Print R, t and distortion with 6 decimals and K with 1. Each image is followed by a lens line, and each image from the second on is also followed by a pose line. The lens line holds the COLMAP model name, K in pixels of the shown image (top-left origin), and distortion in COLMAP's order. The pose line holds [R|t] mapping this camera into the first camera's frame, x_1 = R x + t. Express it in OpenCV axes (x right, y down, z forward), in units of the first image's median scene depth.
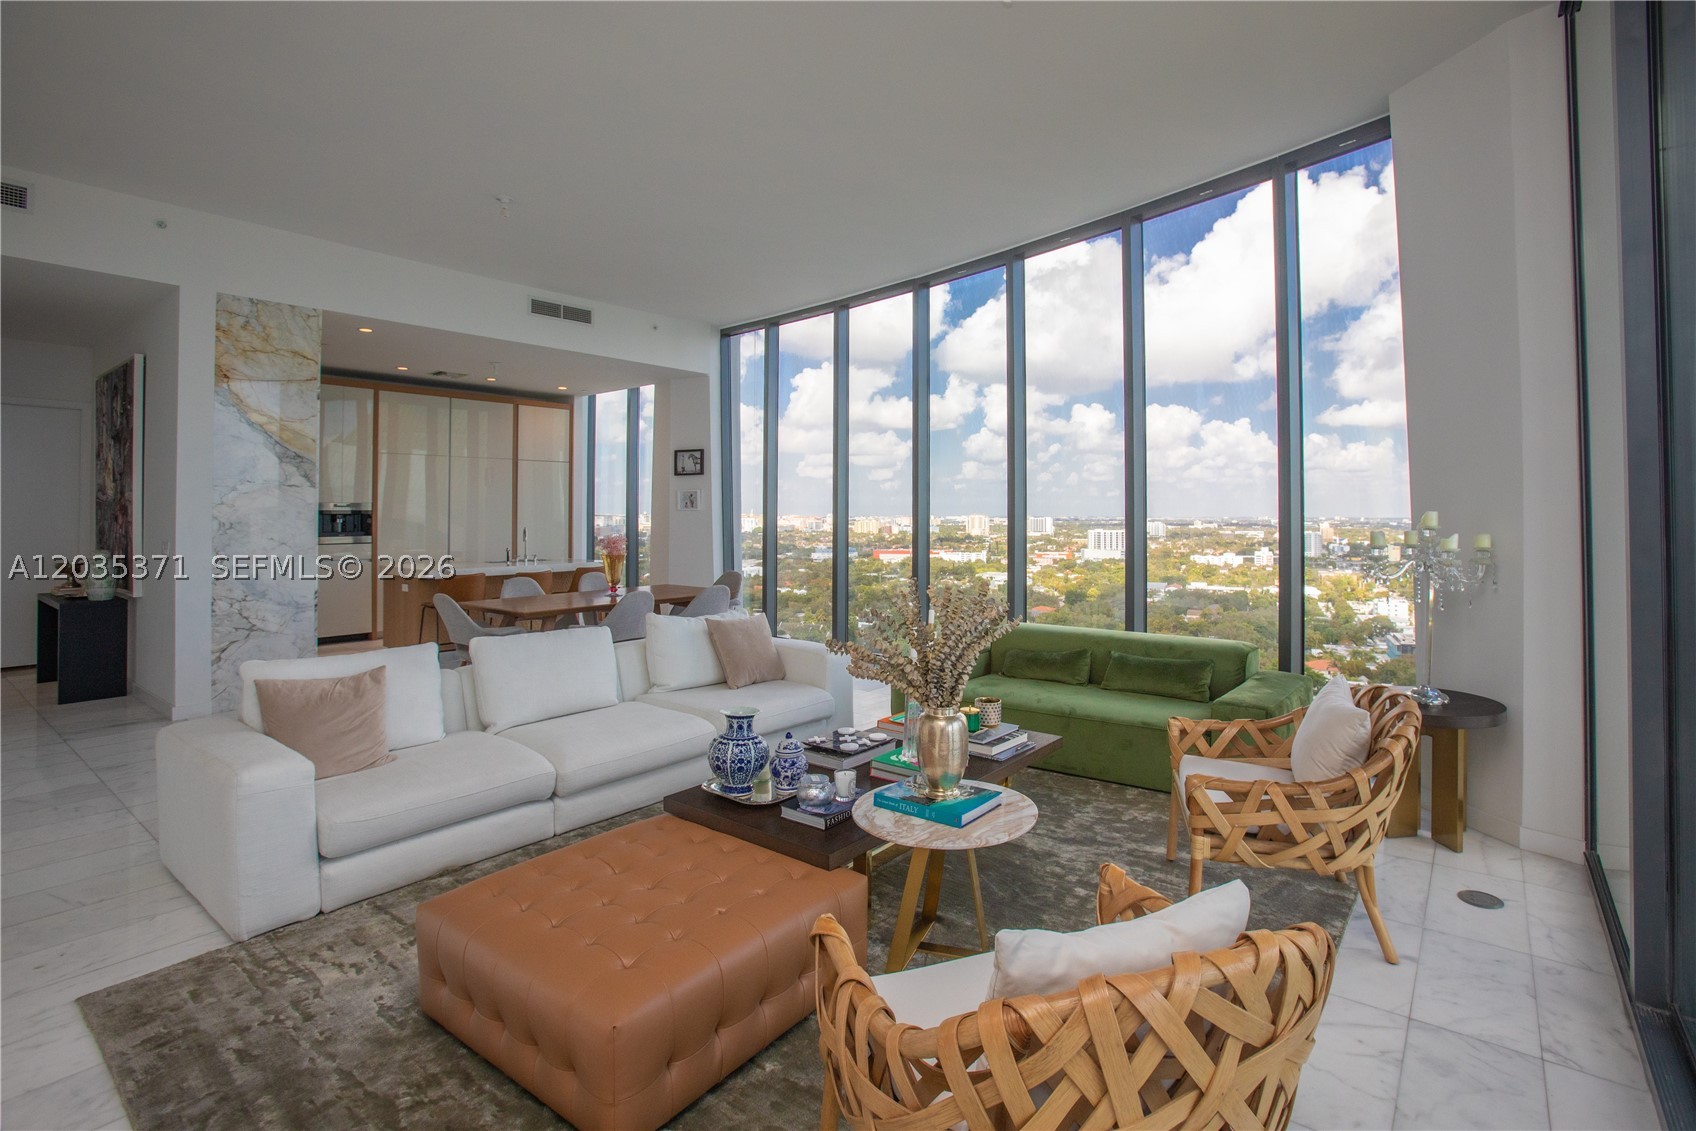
lens RADIAL K [[796.9, 0, 900.2], [0, 796.9, 504.0], [0, 0, 1]] dist [-0.043550, 0.013641]
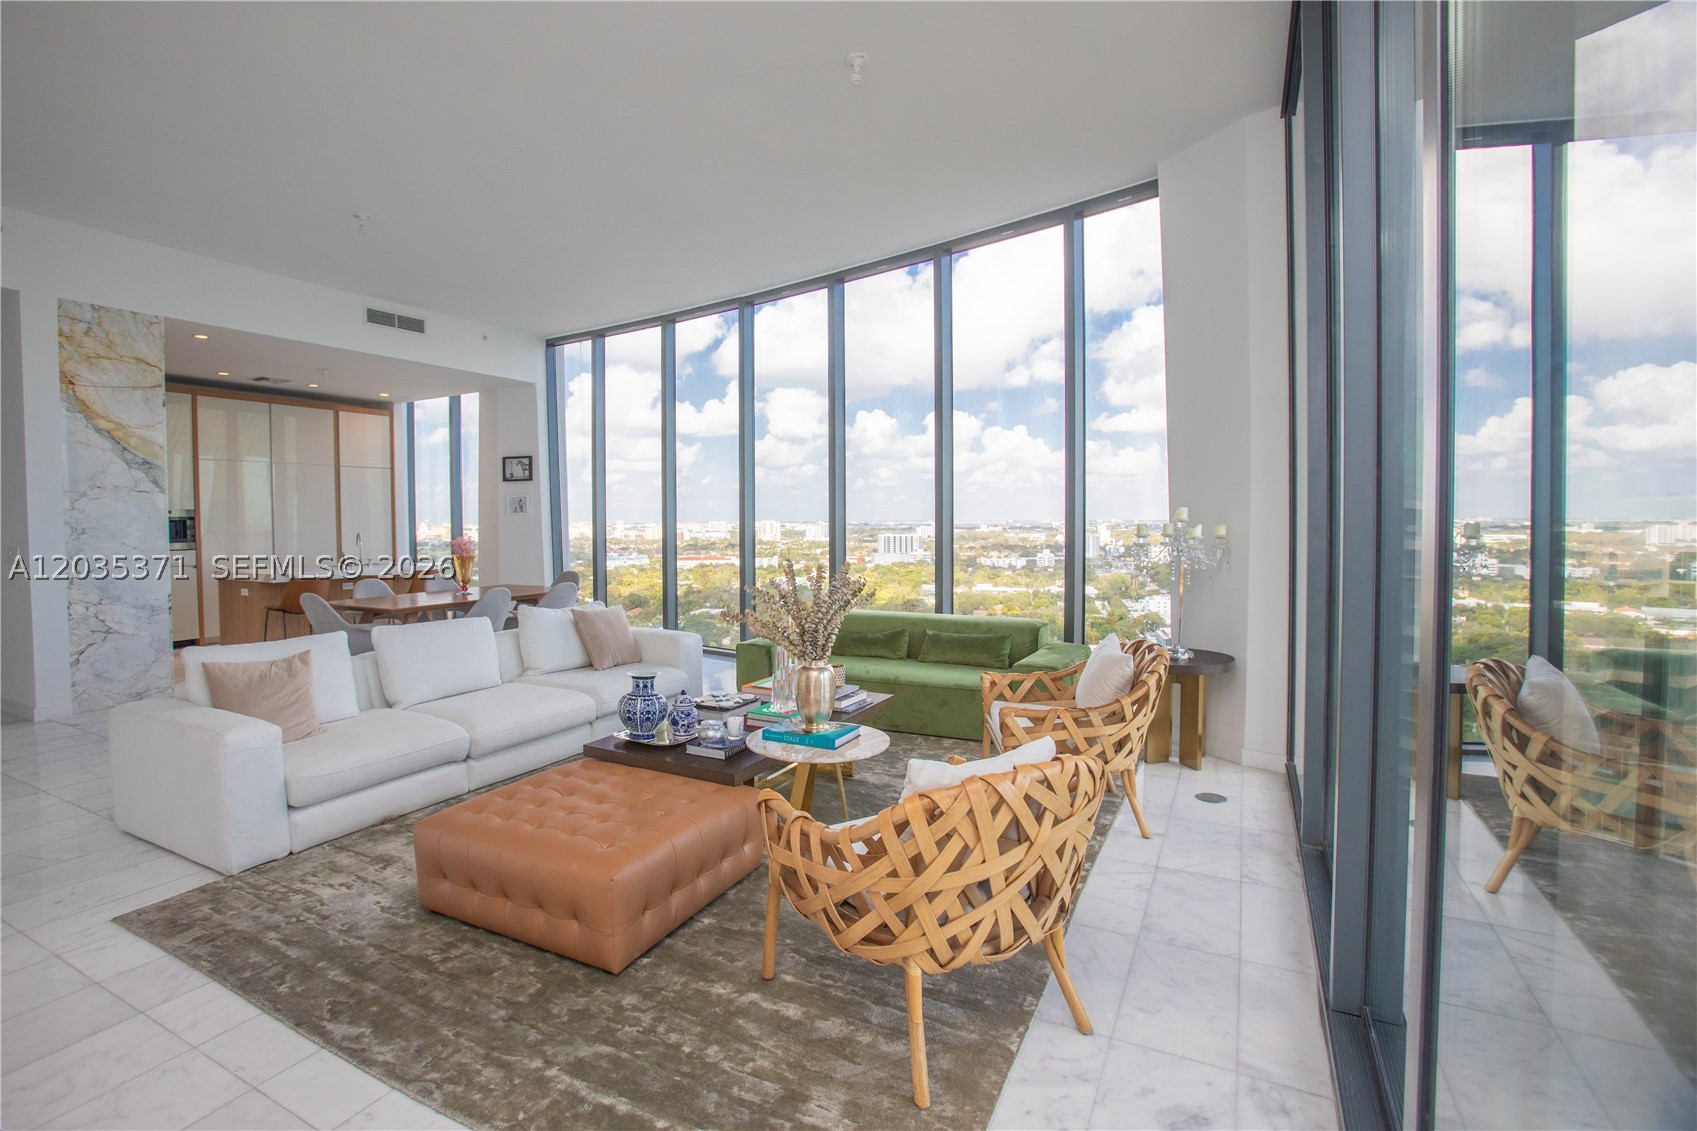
lens RADIAL K [[797.4, 0, 791.2], [0, 797.4, 547.9], [0, 0, 1]] dist [-0.043550, 0.013641]
pose [[0.992607, -0.011646, 0.120816, -0.067732], [0.005875, 0.998829, 0.048013, 0.006559], [-0.121234, -0.046948, 0.991513, -0.124131]]
